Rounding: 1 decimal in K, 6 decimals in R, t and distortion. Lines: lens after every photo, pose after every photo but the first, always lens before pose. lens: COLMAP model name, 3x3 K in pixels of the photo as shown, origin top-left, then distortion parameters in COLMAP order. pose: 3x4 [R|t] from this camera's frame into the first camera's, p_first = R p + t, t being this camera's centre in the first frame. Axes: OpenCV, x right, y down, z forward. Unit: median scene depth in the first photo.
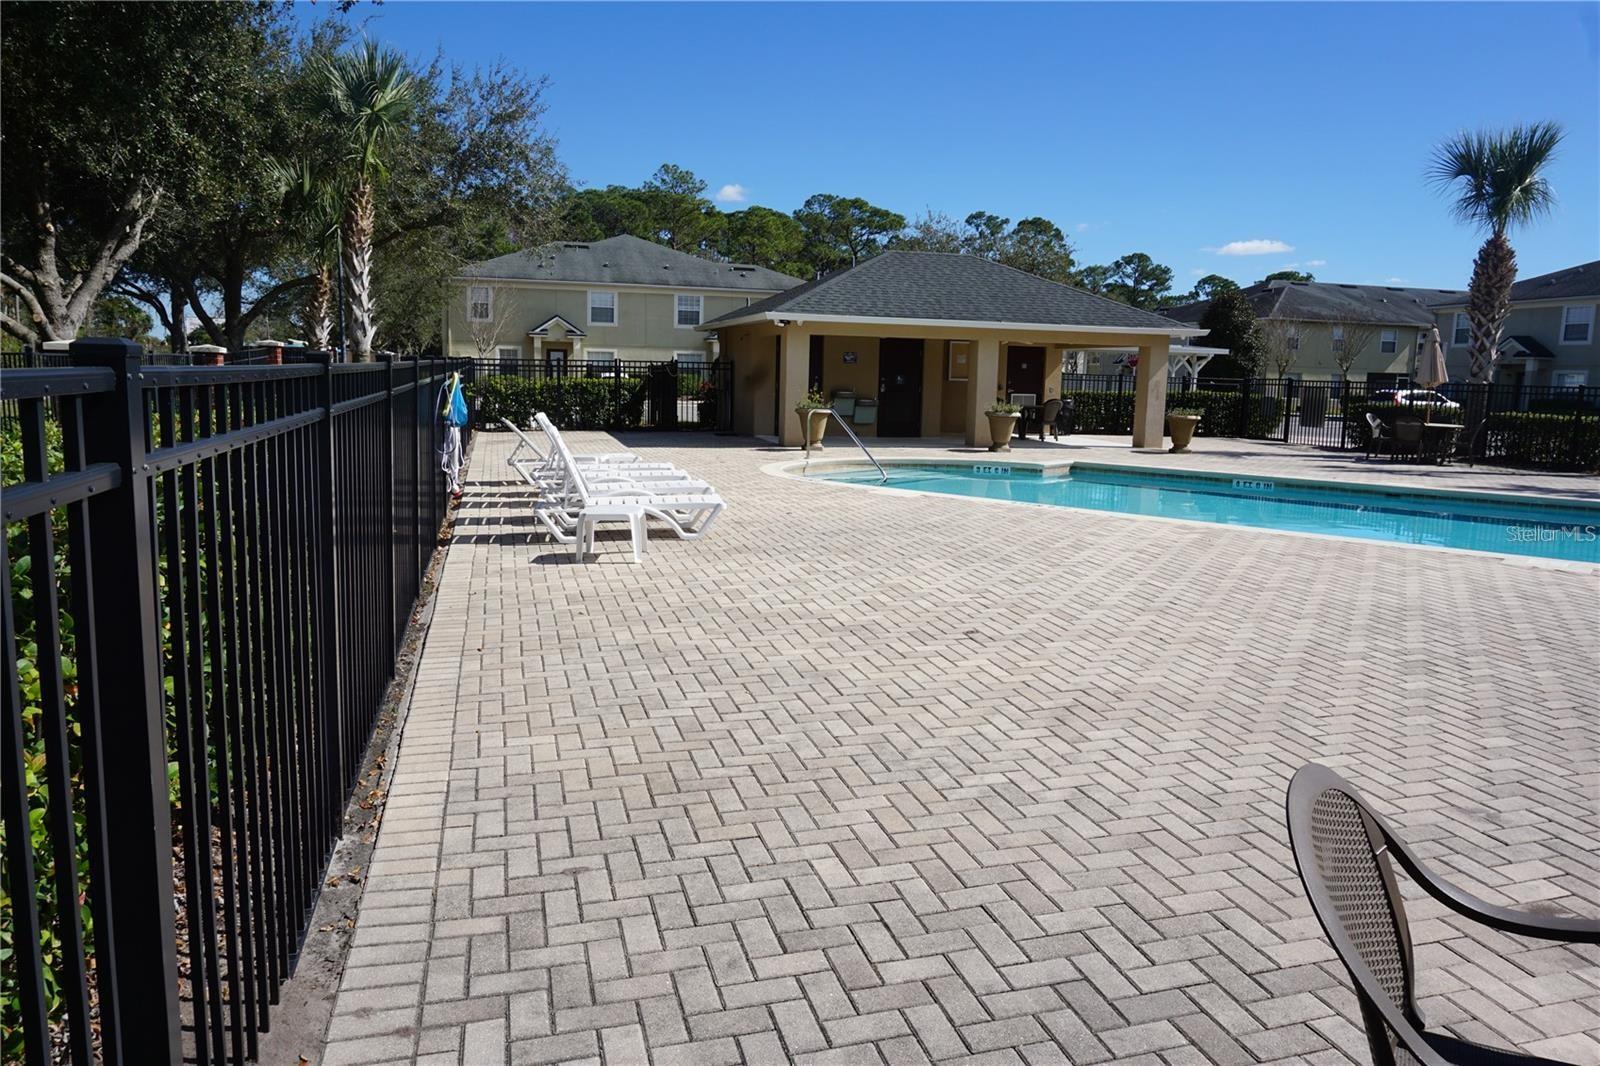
lens RADIAL K [[1072.6, 0, 800.0], [0, 1072.6, 533.0], [0, 0, 1]] dist [-0.030974, 0.001970]
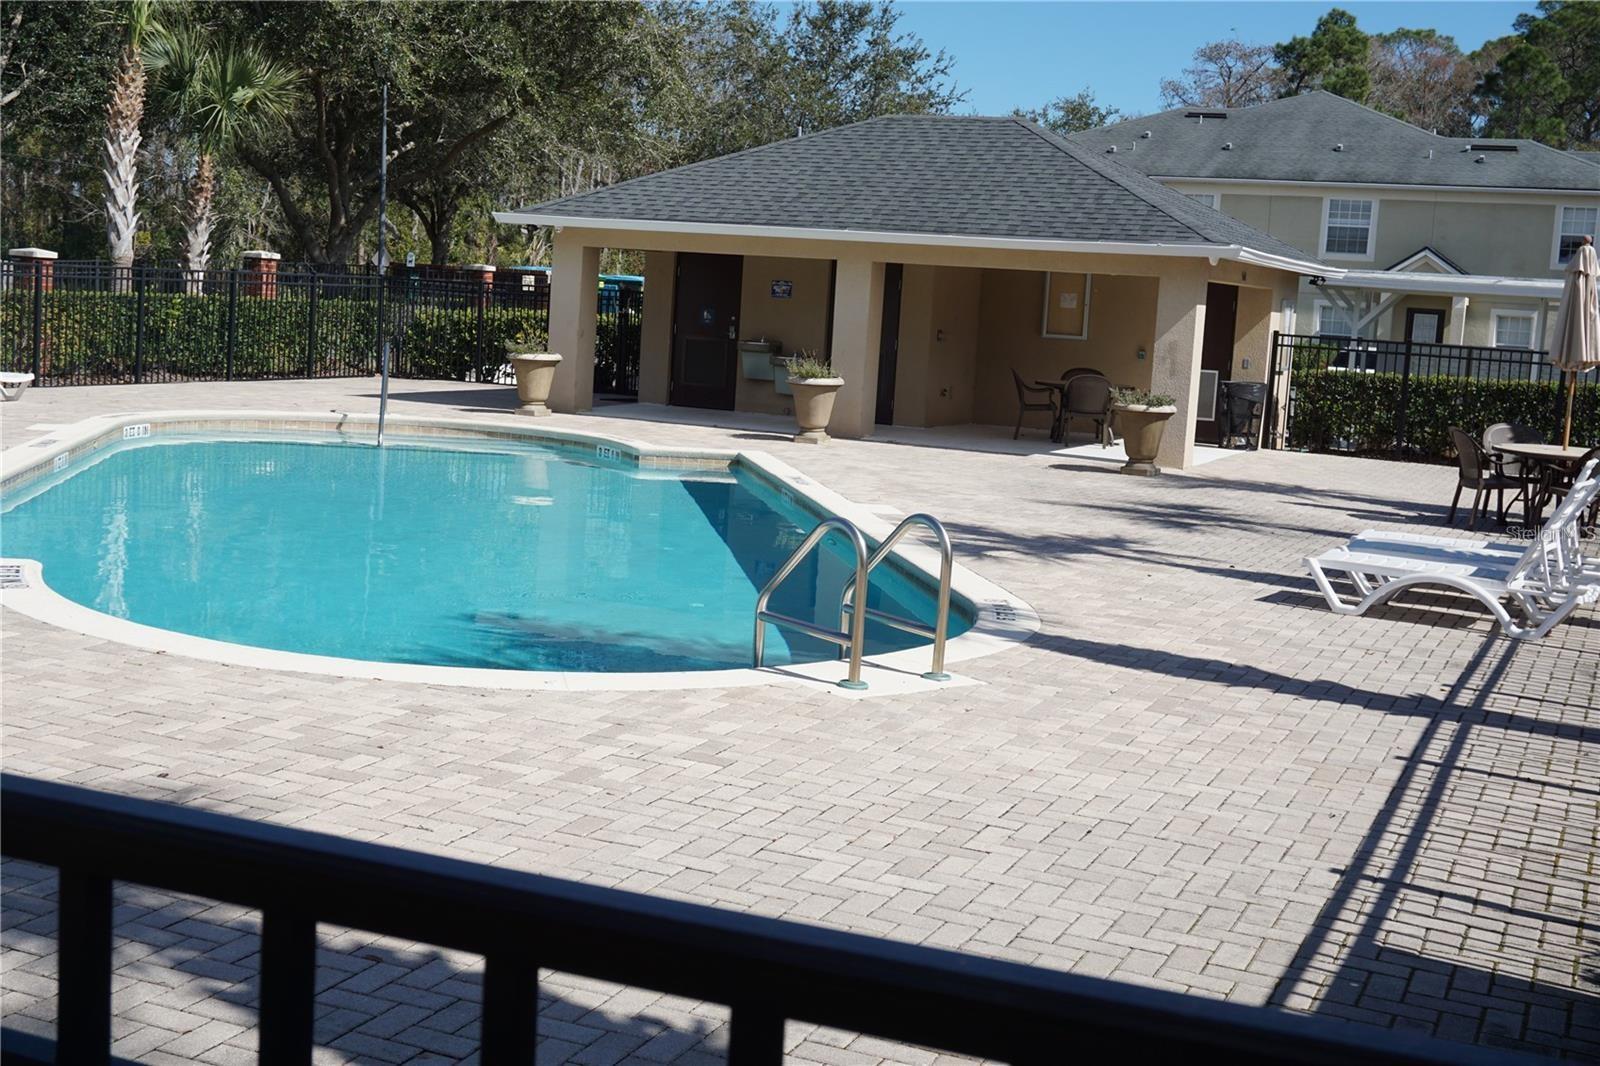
lens RADIAL K [[2009.9, 0, 800.0], [0, 2009.9, 533.0], [0, 0, 1]] dist [-0.005882, -0.013871]
pose [[0.782269, 0.097705, -0.615231, 0.845086], [-0.133424, 0.990983, -0.012271, -0.010211], [0.608485, 0.091686, 0.788251, 0.104332]]
